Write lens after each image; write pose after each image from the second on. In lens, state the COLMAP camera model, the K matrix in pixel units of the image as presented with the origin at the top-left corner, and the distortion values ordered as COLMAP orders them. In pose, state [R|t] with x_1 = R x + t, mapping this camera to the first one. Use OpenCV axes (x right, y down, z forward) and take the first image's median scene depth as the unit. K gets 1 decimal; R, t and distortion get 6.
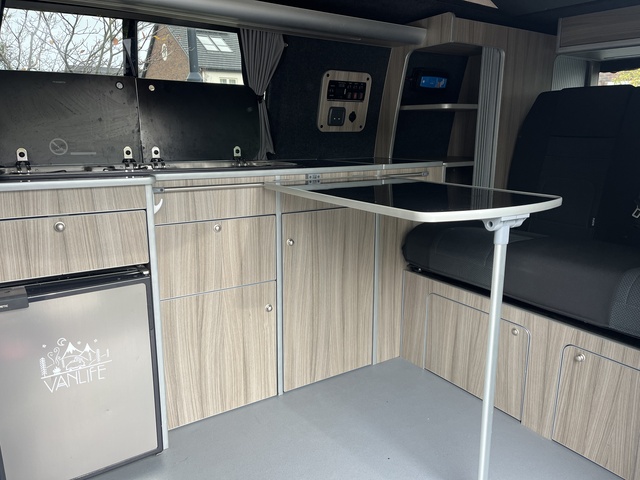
lens RADIAL K [[482.8, 0, 318.4], [0, 482.8, 236.0], [0, 0, 1]] dist [0.029643, -0.006829]
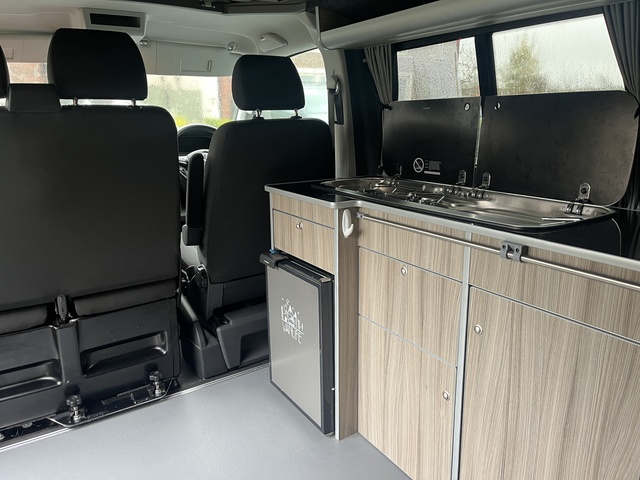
lens RADIAL K [[482.8, 0, 318.4], [0, 482.8, 236.0], [0, 0, 1]] dist [0.029643, -0.006829]
pose [[-0.012538, 0.236439, -0.971565, 0.552064], [-0.200805, 0.951252, 0.234087, -0.217891], [0.979551, 0.198030, 0.035552, 0.680119]]
